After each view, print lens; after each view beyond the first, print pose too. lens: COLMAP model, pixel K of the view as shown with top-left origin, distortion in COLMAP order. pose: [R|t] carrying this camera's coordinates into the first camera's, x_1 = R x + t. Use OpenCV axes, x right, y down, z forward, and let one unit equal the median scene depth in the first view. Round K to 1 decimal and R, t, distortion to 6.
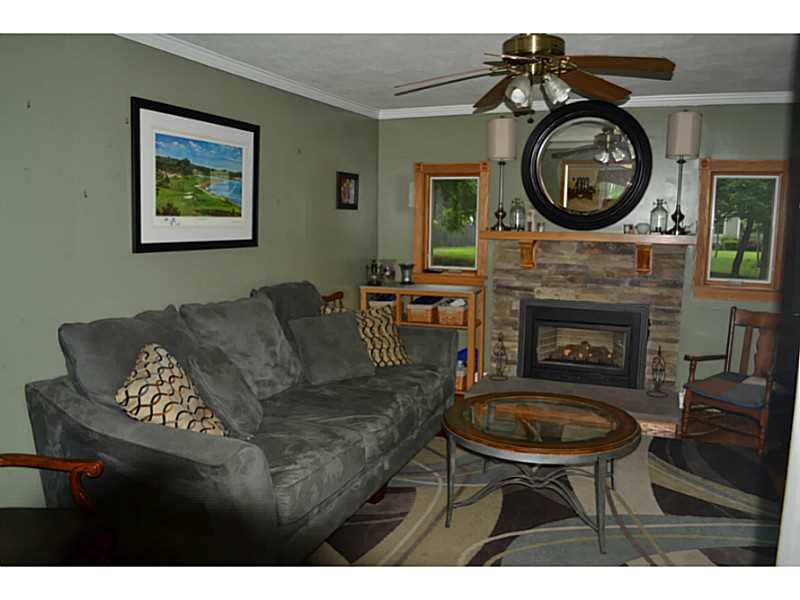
lens RADIAL K [[640.0, 0, 400.0], [0, 640.0, 300.0], [0, 0, 1]] dist [-0.079591, 0.008361]
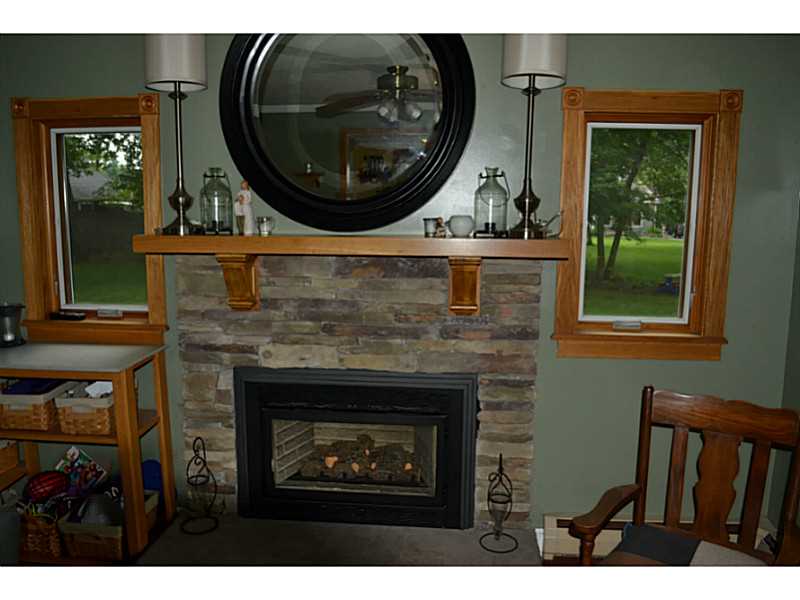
lens RADIAL K [[640.0, 0, 400.0], [0, 640.0, 300.0], [0, 0, 1]] dist [-0.079591, 0.008361]
pose [[0.958297, -0.048276, 0.281668, 0.181082], [0.041260, 0.998674, 0.030791, -0.067876], [-0.282780, -0.017885, 0.959018, 0.495289]]
